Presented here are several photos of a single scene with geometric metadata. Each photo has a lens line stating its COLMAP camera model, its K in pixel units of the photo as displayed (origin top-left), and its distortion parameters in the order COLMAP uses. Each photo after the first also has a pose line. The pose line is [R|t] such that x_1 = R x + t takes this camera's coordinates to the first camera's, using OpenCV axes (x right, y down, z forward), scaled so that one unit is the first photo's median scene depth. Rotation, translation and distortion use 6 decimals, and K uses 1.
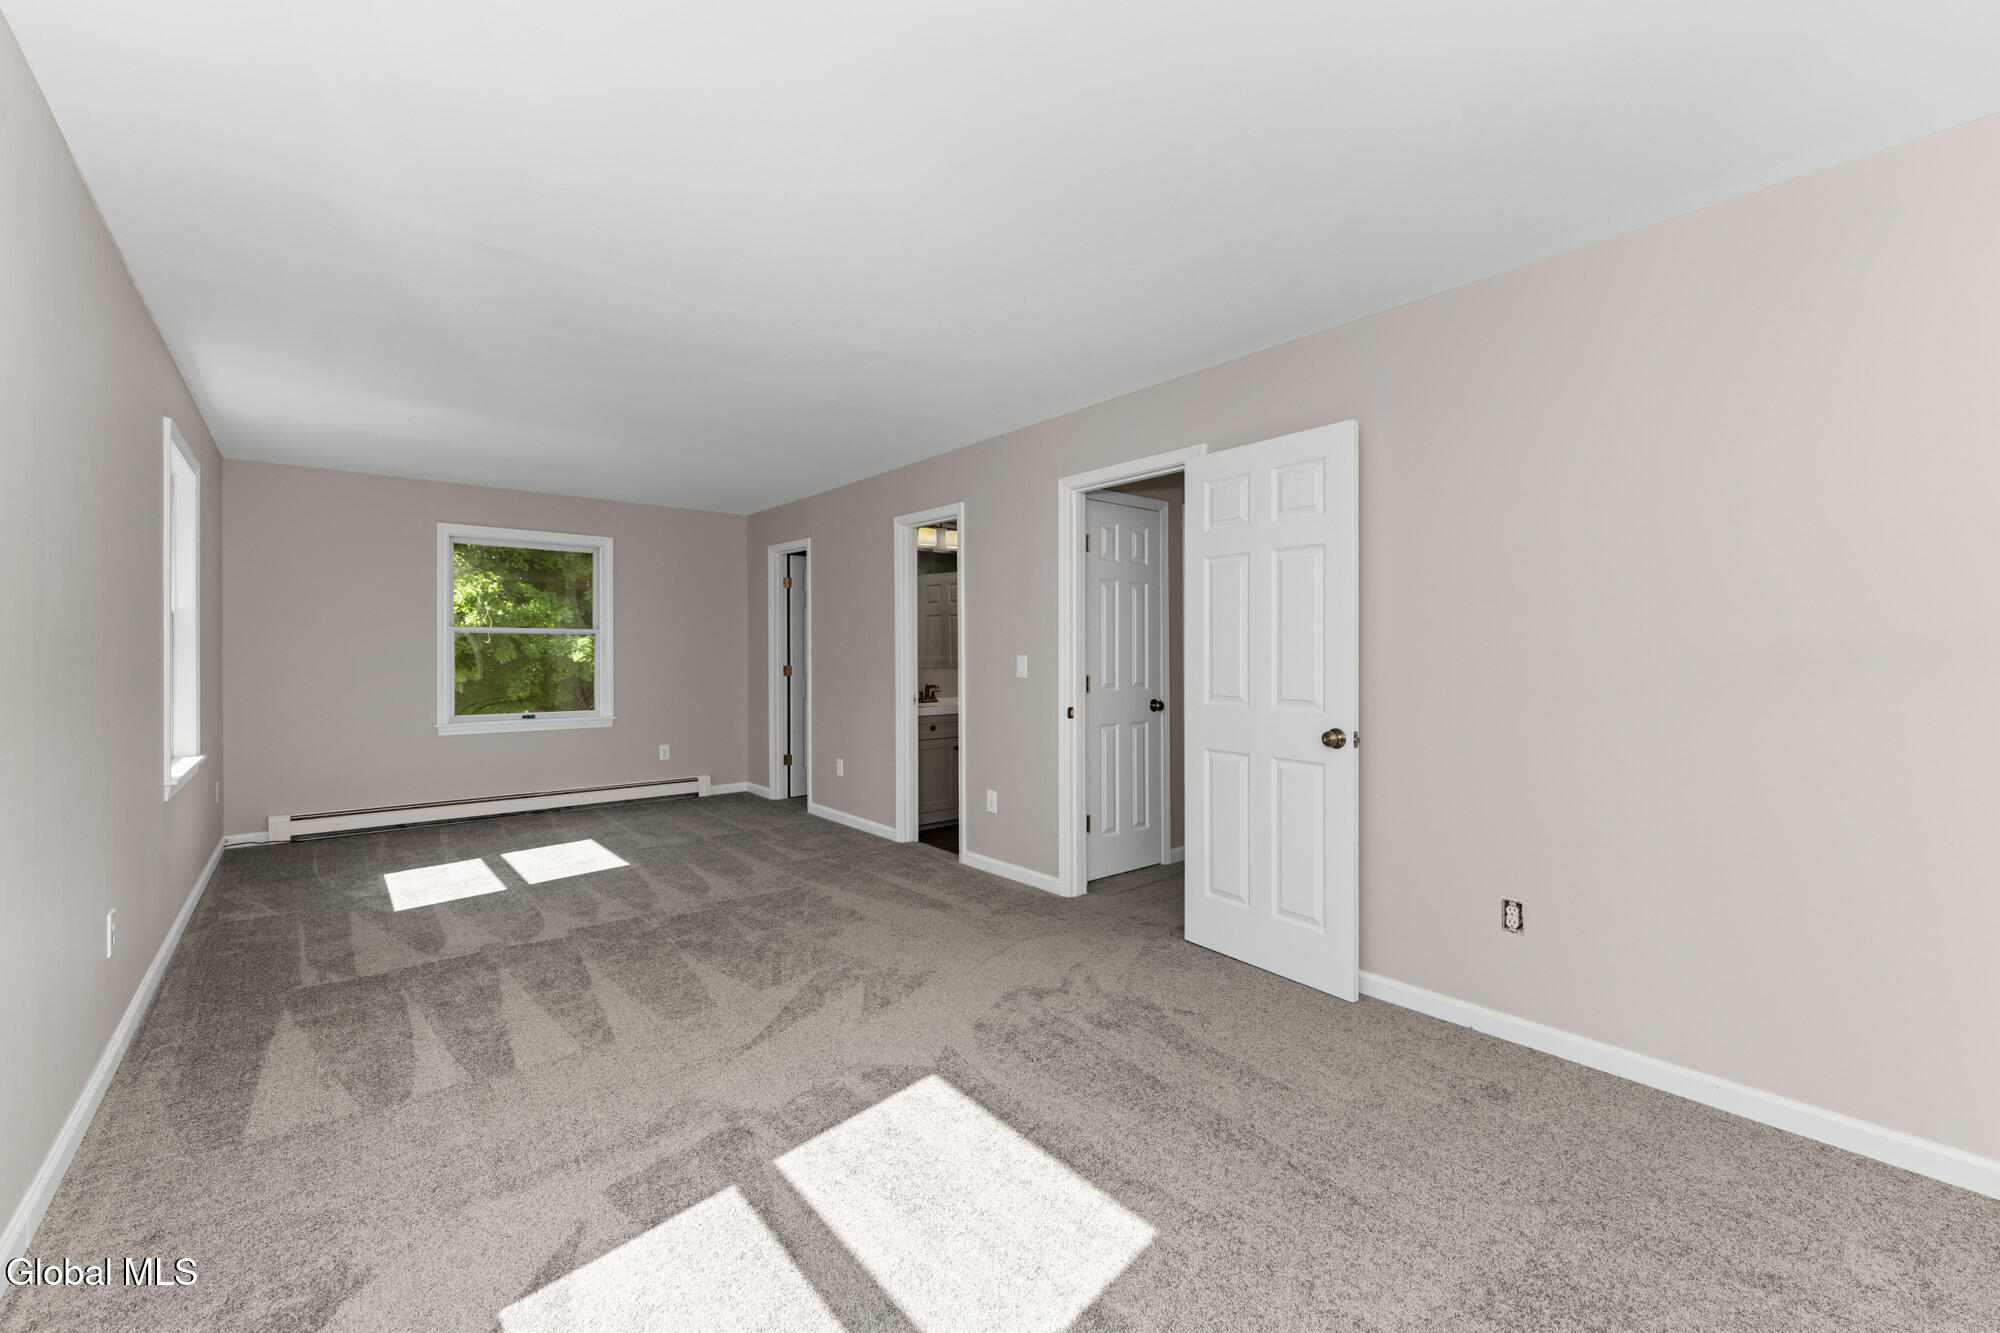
lens RADIAL K [[796.4, 0, 1000.0], [0, 796.4, 666.5], [0, 0, 1]] dist [0.000778, -0.000296]
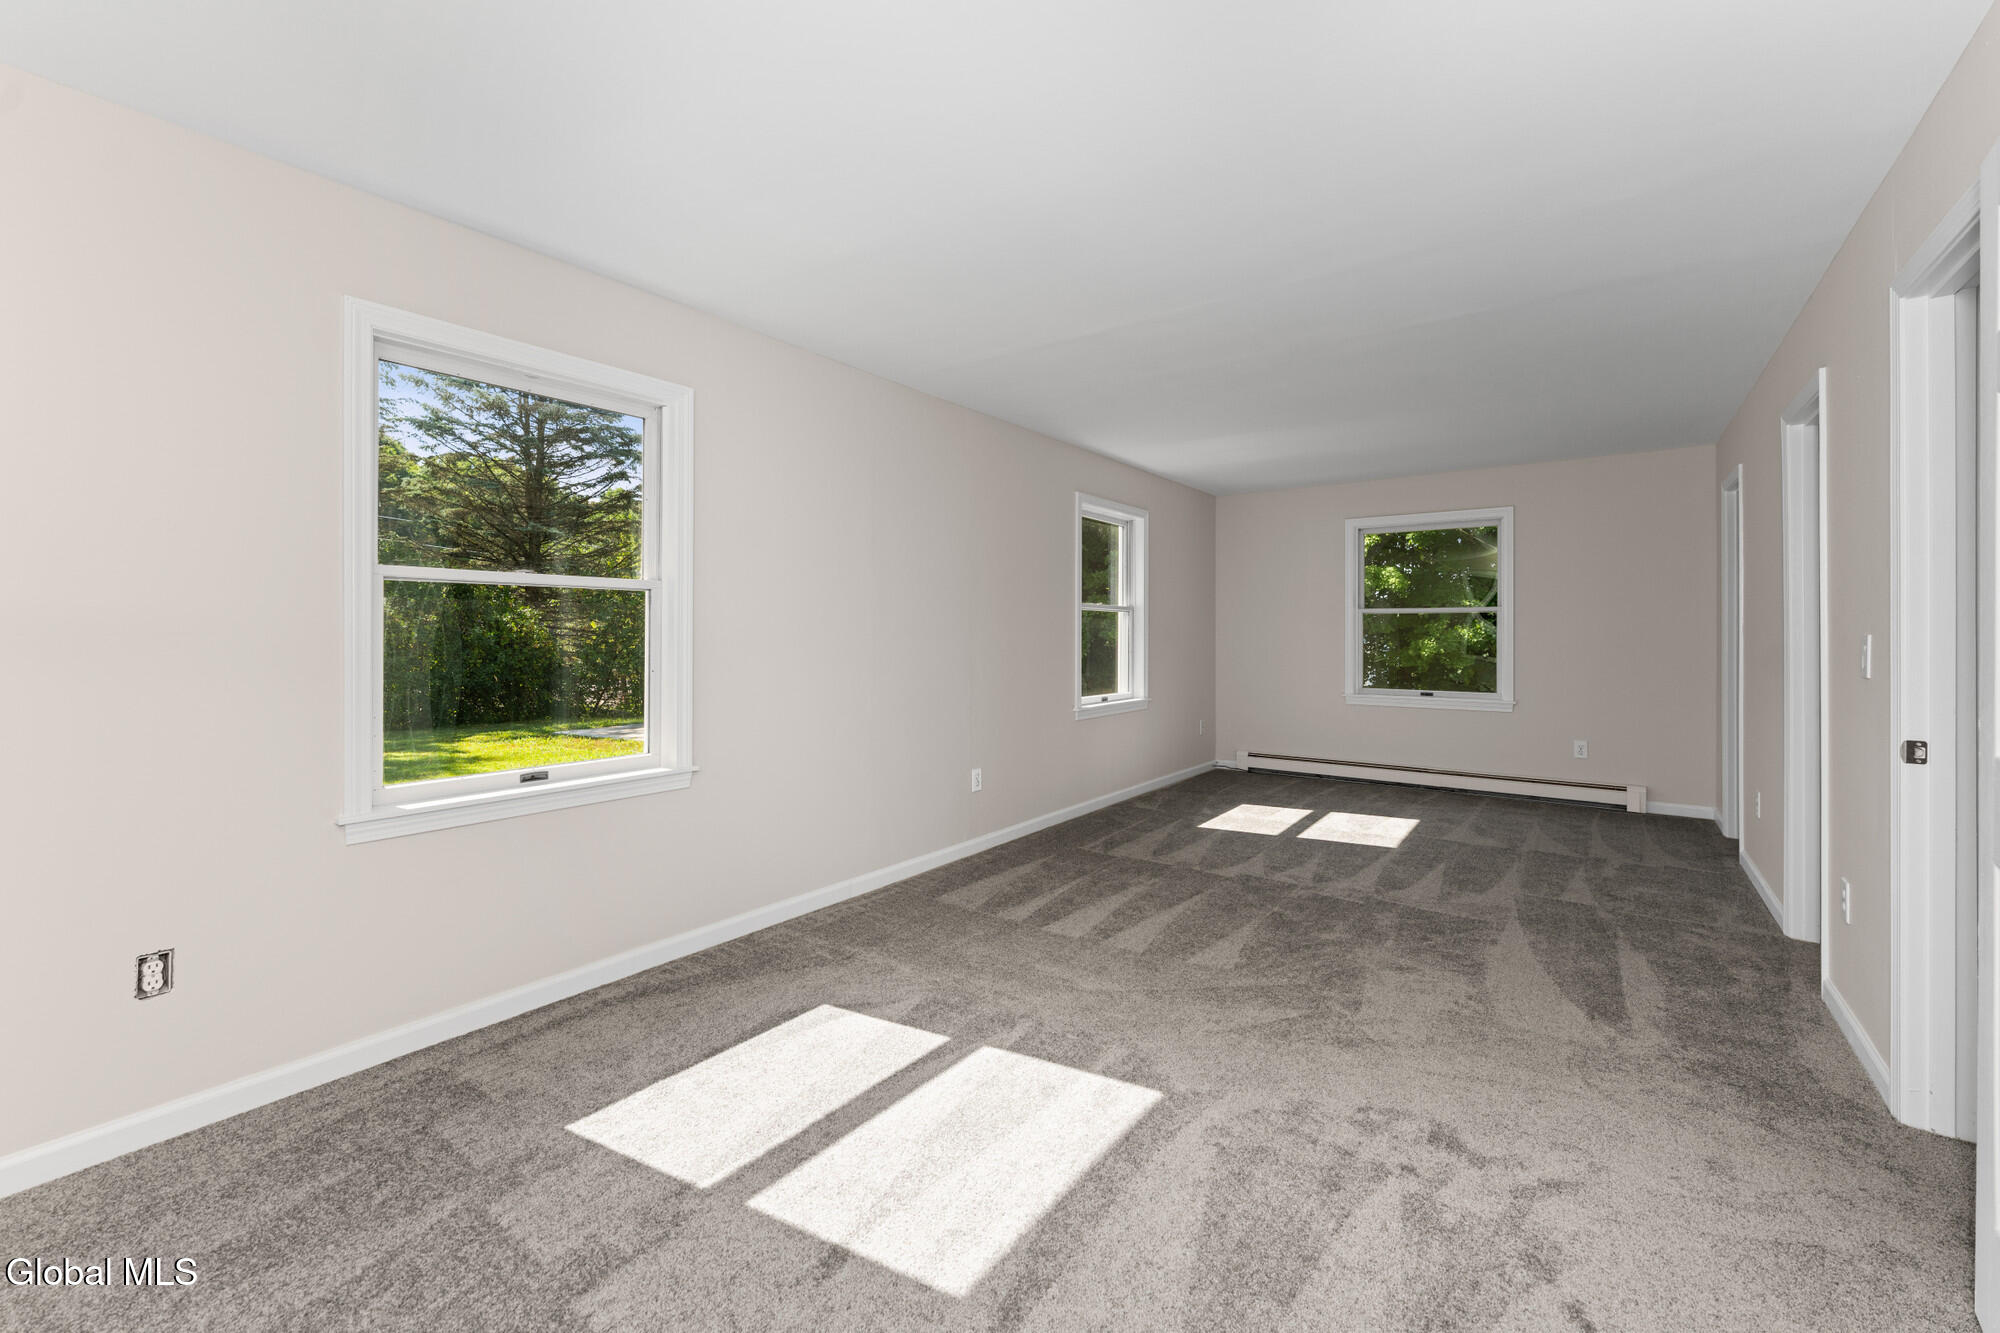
lens RADIAL K [[796.4, 0, 1000.0], [0, 796.4, 666.5], [0, 0, 1]] dist [0.000778, -0.000296]
pose [[0.256157, 0.040514, -0.965786, 0.492762], [-0.016061, 0.999162, 0.037655, -0.004354], [0.966502, 0.005866, 0.256593, 0.395459]]
